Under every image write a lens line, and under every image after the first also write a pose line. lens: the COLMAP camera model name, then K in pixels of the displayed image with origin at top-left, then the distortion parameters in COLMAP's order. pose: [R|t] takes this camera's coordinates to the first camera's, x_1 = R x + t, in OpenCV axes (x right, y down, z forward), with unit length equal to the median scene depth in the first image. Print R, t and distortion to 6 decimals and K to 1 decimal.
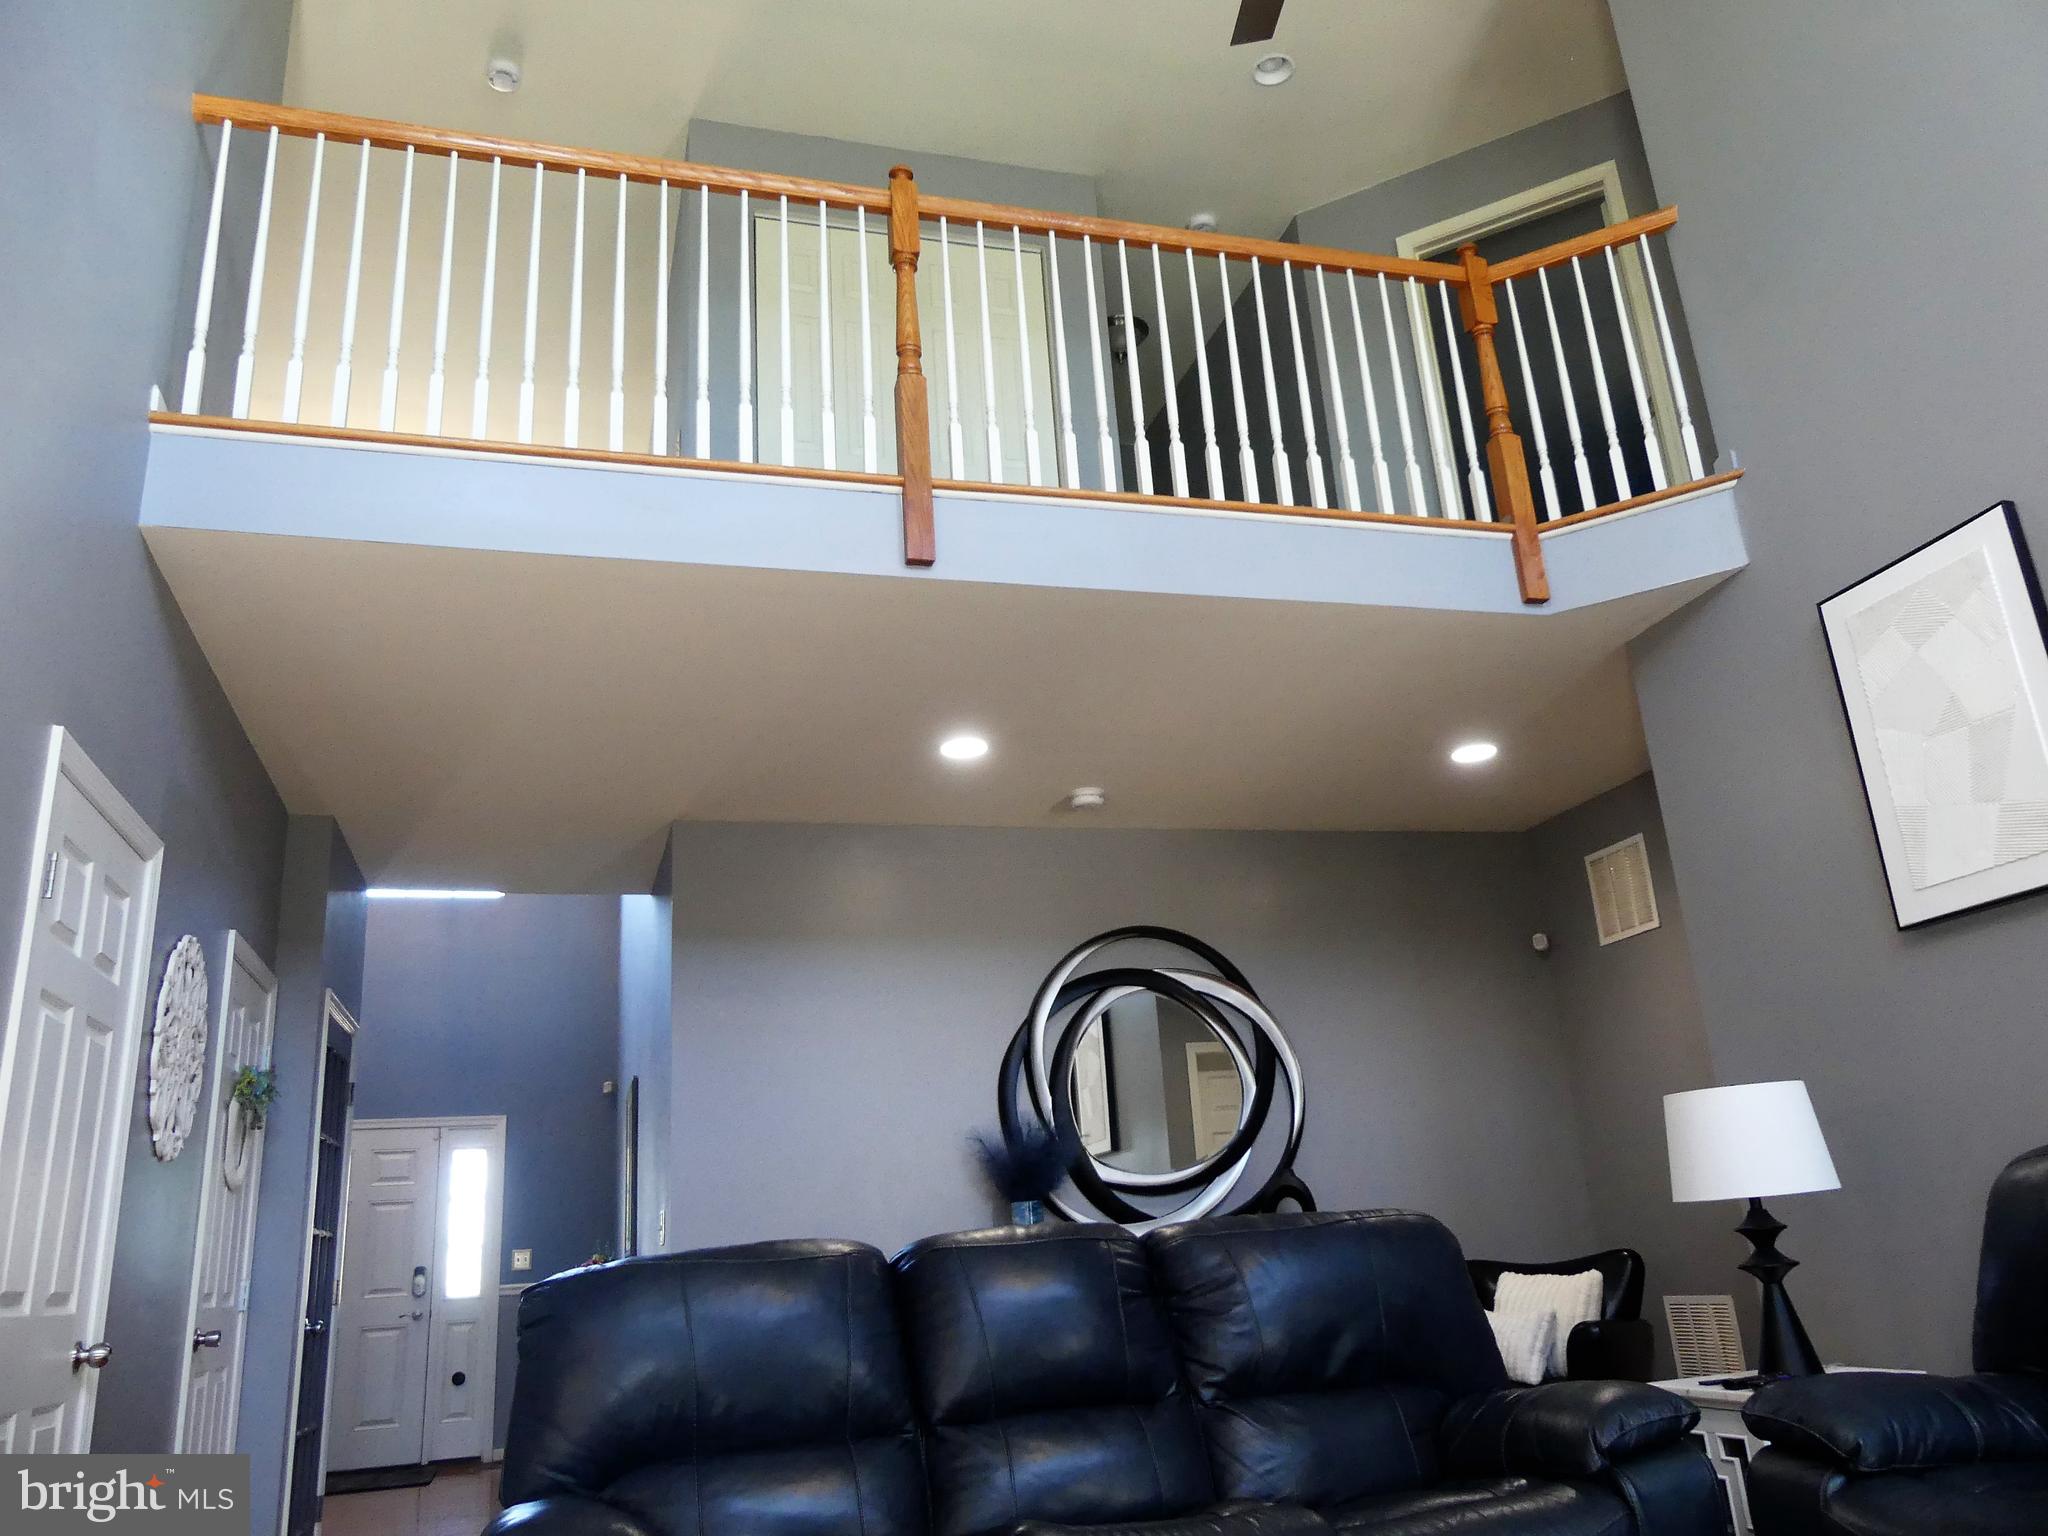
lens RADIAL K [[1571.3, 0, 1026.9], [0, 1571.3, 757.5], [0, 0, 1]] dist [-0.016178, 0.002338]
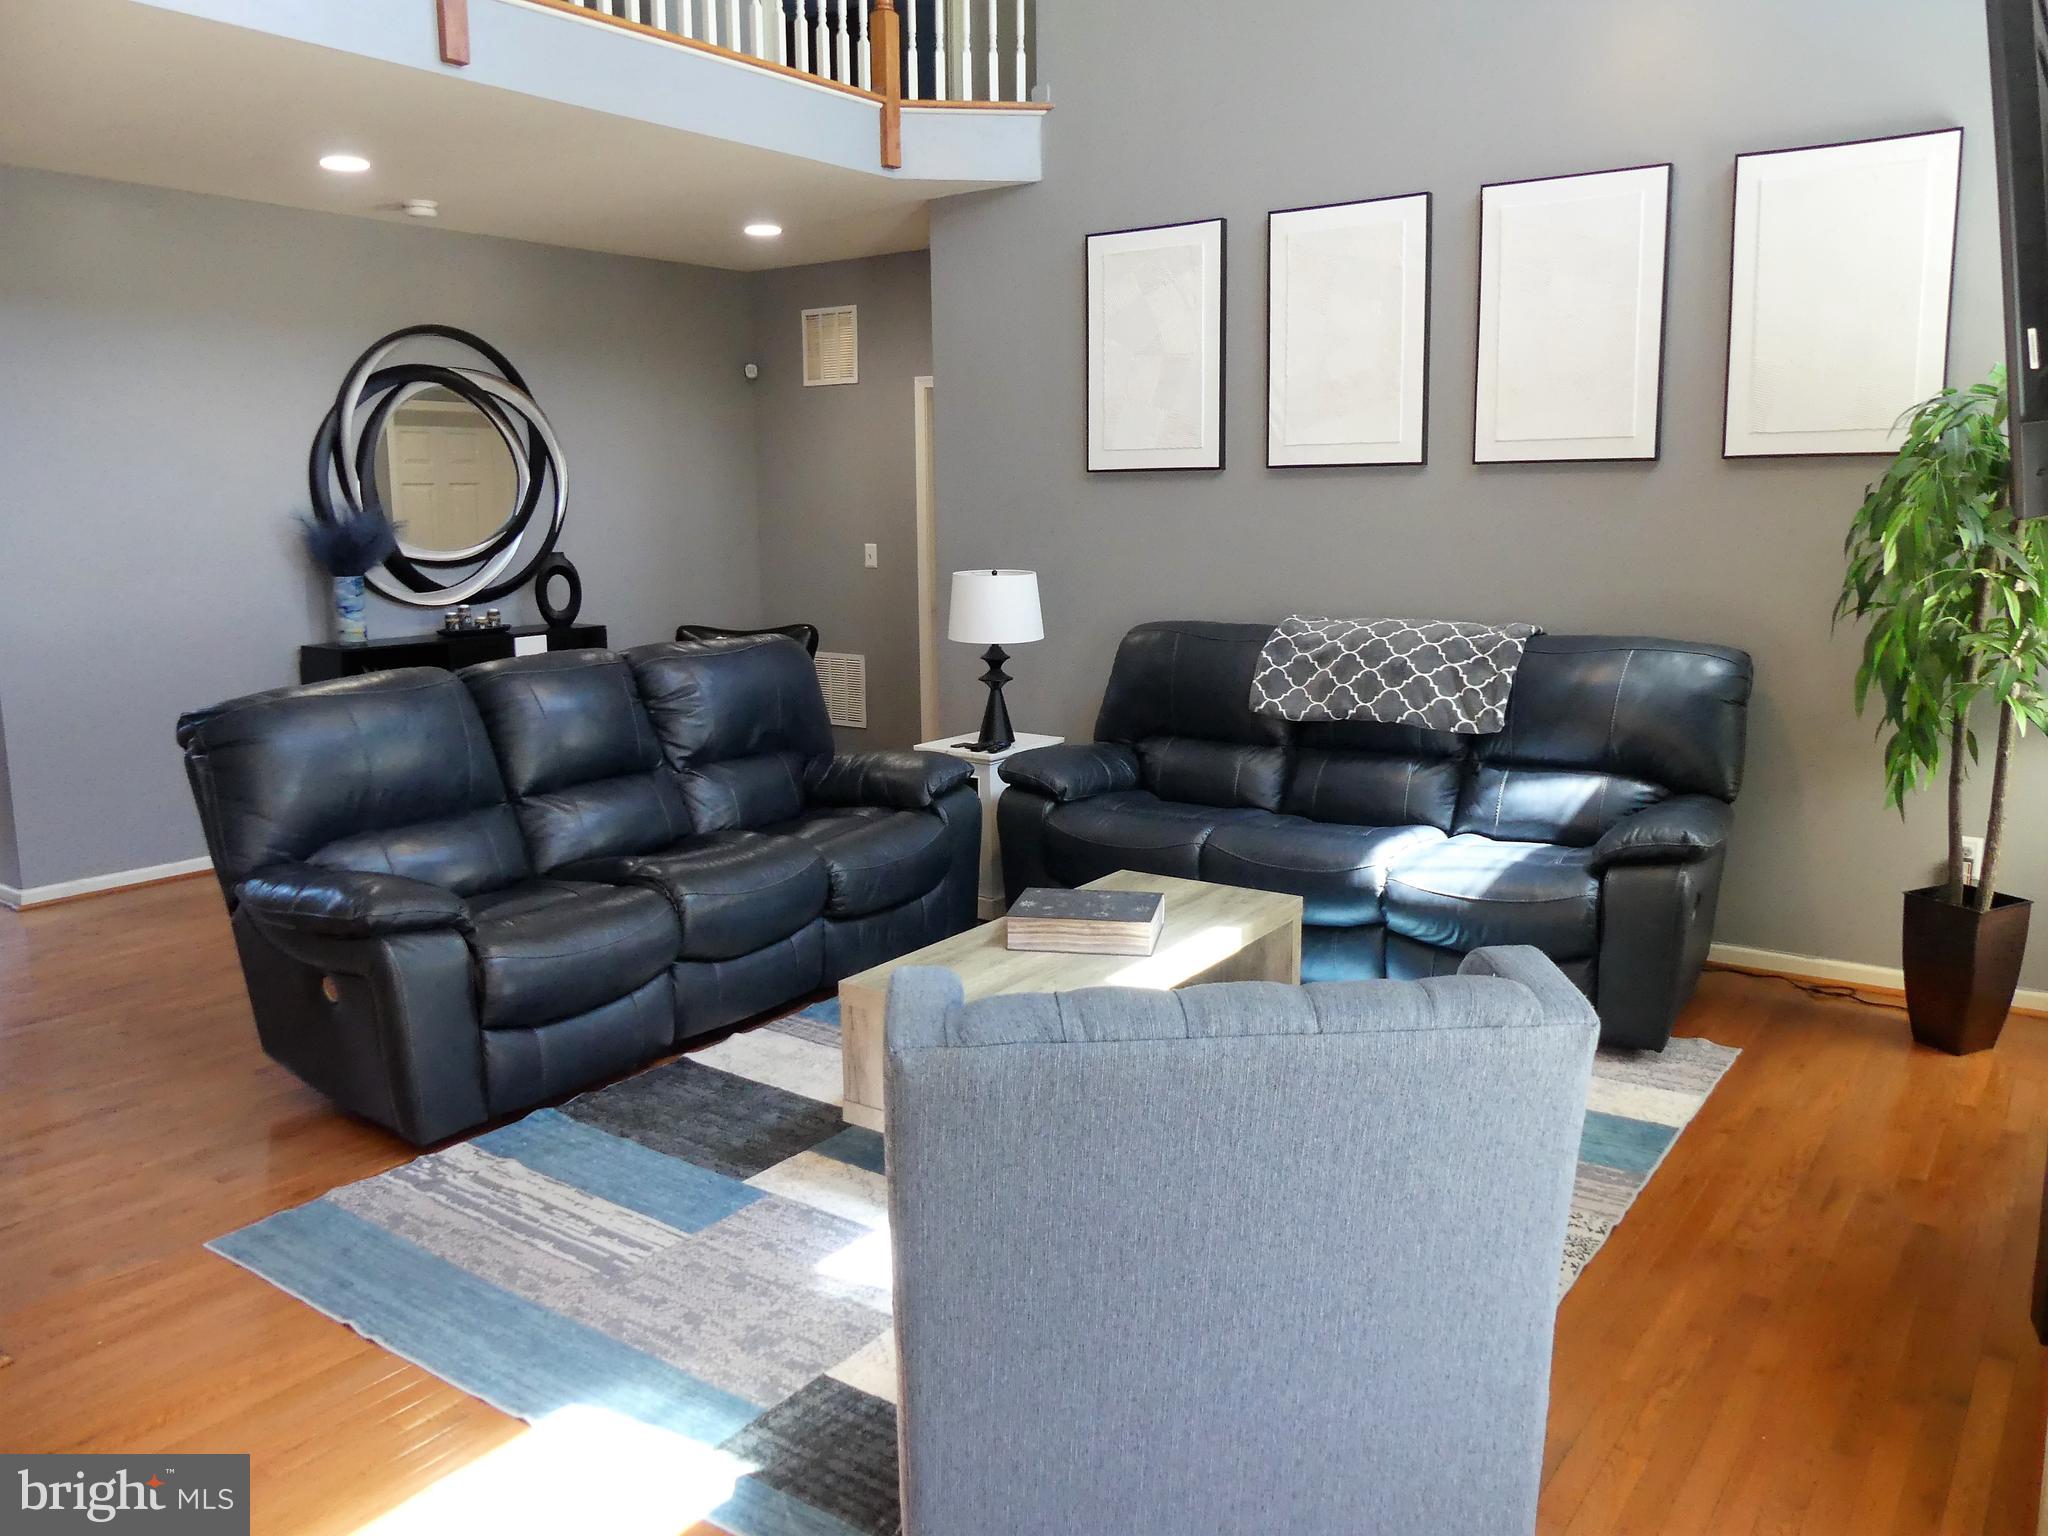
lens RADIAL K [[1571.3, 0, 1026.9], [0, 1571.3, 757.5], [0, 0, 1]] dist [-0.016178, 0.002338]
pose [[0.794475, -0.035645, 0.606249, -0.375548], [-0.236183, 0.901552, 0.362520, -0.155125], [-0.559488, -0.431199, 0.707842, -0.167404]]
